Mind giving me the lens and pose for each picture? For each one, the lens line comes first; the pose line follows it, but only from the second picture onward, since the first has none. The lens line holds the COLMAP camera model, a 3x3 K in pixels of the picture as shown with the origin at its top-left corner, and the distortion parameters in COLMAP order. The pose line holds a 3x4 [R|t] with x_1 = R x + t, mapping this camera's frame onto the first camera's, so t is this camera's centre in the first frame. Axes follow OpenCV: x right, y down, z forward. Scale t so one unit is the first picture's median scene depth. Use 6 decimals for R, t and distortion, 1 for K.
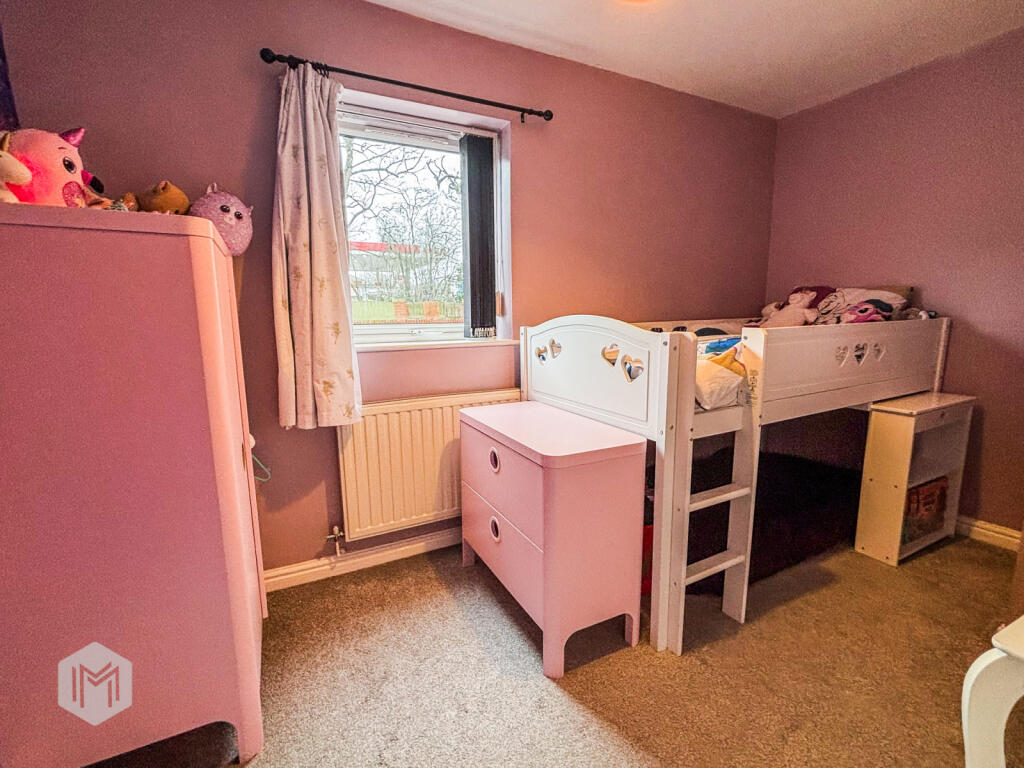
lens RADIAL K [[462.2, 0, 509.9], [0, 462.2, 383.9], [0, 0, 1]] dist [0.006442, -0.001918]
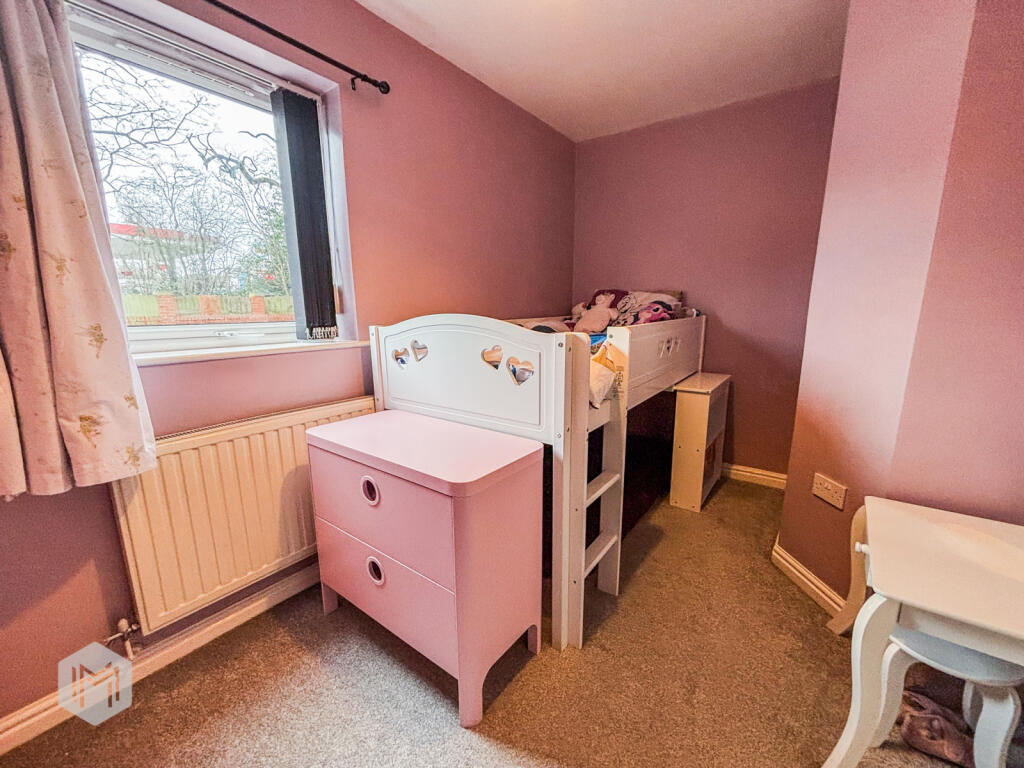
lens RADIAL K [[417.6, 0, 513.0], [0, 417.6, 385.9], [0, 0, 1]] dist [-0.001061, 0.001964]
pose [[0.897028, -0.074365, 0.435672, -0.096995], [0.061593, 0.997158, 0.043389, -0.031823], [-0.437661, -0.012087, 0.899059, 0.182753]]
